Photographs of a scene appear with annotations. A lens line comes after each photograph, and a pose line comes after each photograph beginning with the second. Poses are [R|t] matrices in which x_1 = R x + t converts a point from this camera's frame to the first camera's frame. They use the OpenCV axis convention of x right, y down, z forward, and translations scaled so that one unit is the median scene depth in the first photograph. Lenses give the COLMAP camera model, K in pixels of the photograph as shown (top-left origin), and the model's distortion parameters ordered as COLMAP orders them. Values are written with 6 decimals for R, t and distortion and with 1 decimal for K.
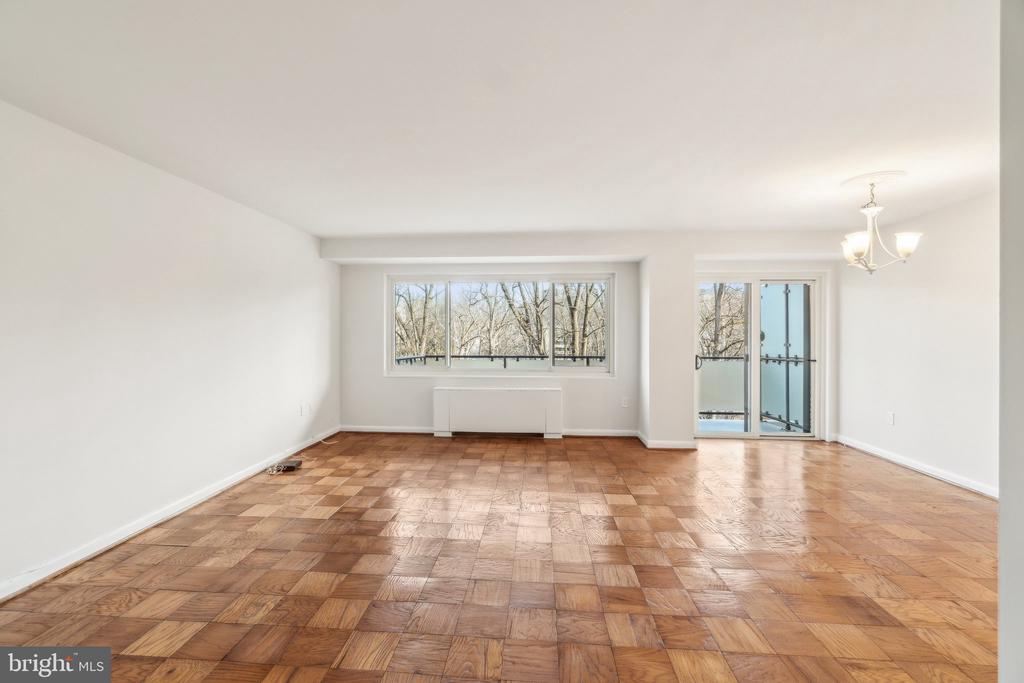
lens RADIAL K [[448.9, 0, 505.1], [0, 448.9, 336.1], [0, 0, 1]] dist [-0.000733, 0.000892]
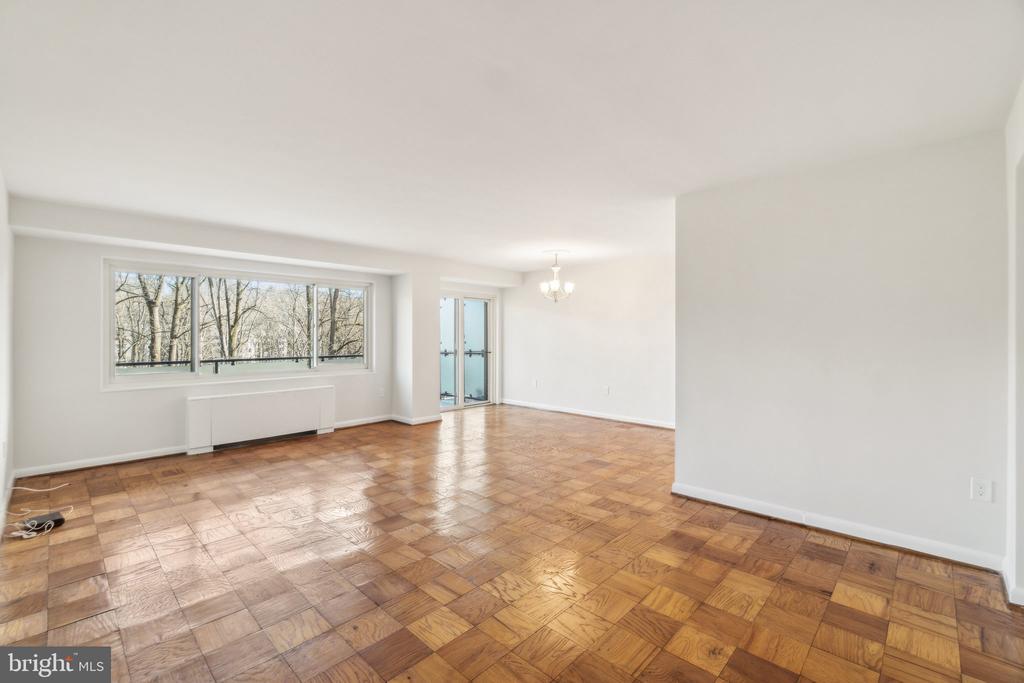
lens RADIAL K [[443.8, 0, 512.0], [0, 443.8, 341.5], [0, 0, 1]] dist [-0.000062, 0.000167]
pose [[0.633864, -0.013234, 0.773332, -0.424205], [0.004711, 0.999901, 0.013250, -0.002008], [-0.773431, -0.004755, 0.633863, -0.012380]]
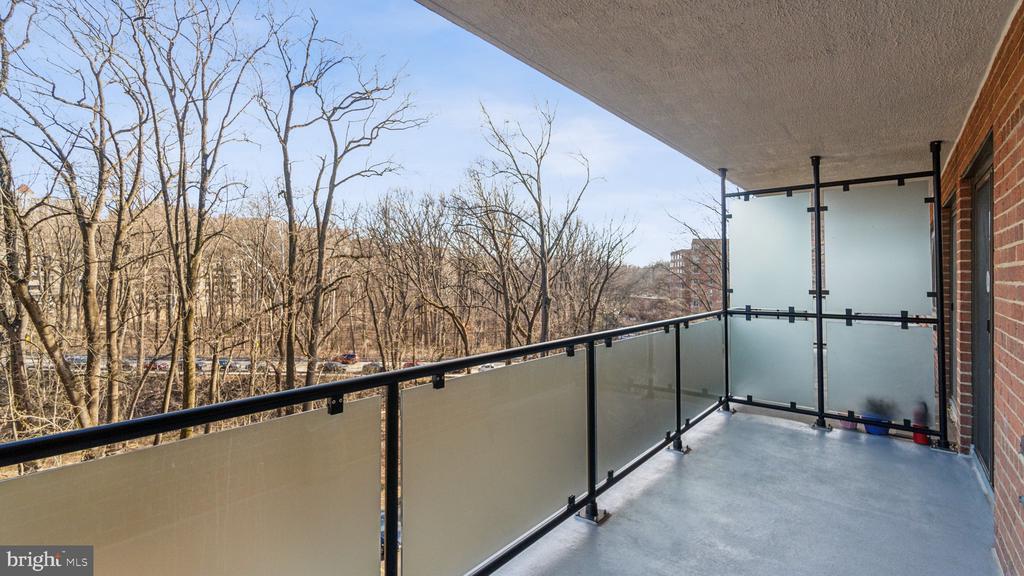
lens RADIAL K [[474.3, 0, 513.2], [0, 474.3, 263.2], [0, 0, 1]] dist [0.024207, 0.000068]
pose [[0.611033, 0.015646, 0.791450, -0.156446], [-0.005824, 0.999866, -0.015270, -0.006797], [-0.791583, 0.004721, 0.611043, 0.817544]]
